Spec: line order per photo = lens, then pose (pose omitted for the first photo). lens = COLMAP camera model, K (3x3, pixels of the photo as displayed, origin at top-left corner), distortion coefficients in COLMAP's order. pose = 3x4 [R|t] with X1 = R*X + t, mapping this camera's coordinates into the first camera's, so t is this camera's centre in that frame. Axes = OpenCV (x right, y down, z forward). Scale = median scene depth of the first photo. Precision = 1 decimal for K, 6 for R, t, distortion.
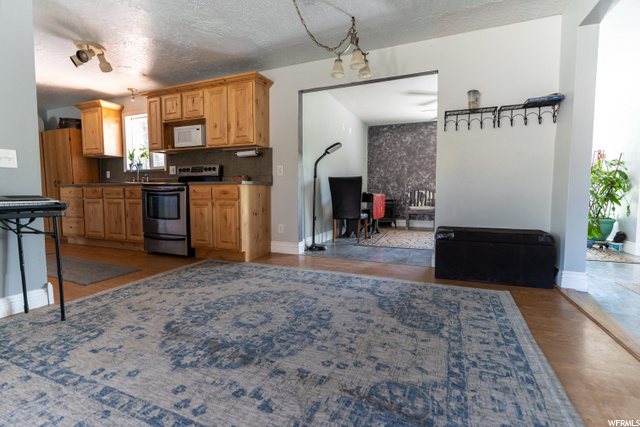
lens RADIAL K [[306.1, 0, 320.0], [0, 306.1, 213.5], [0, 0, 1]] dist [0.001303, 0.000281]
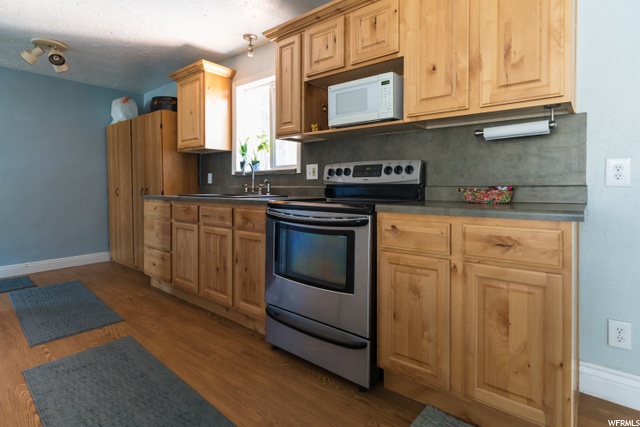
lens RADIAL K [[315.1, 0, 321.5], [0, 315.1, 185.9], [0, 0, 1]] dist [0.001514, -0.000075]
pose [[0.963200, -0.000083, -0.268787, -0.335257], [-0.018270, 0.997667, -0.065776, -0.084972], [0.268166, 0.068267, 0.960951, 0.499010]]
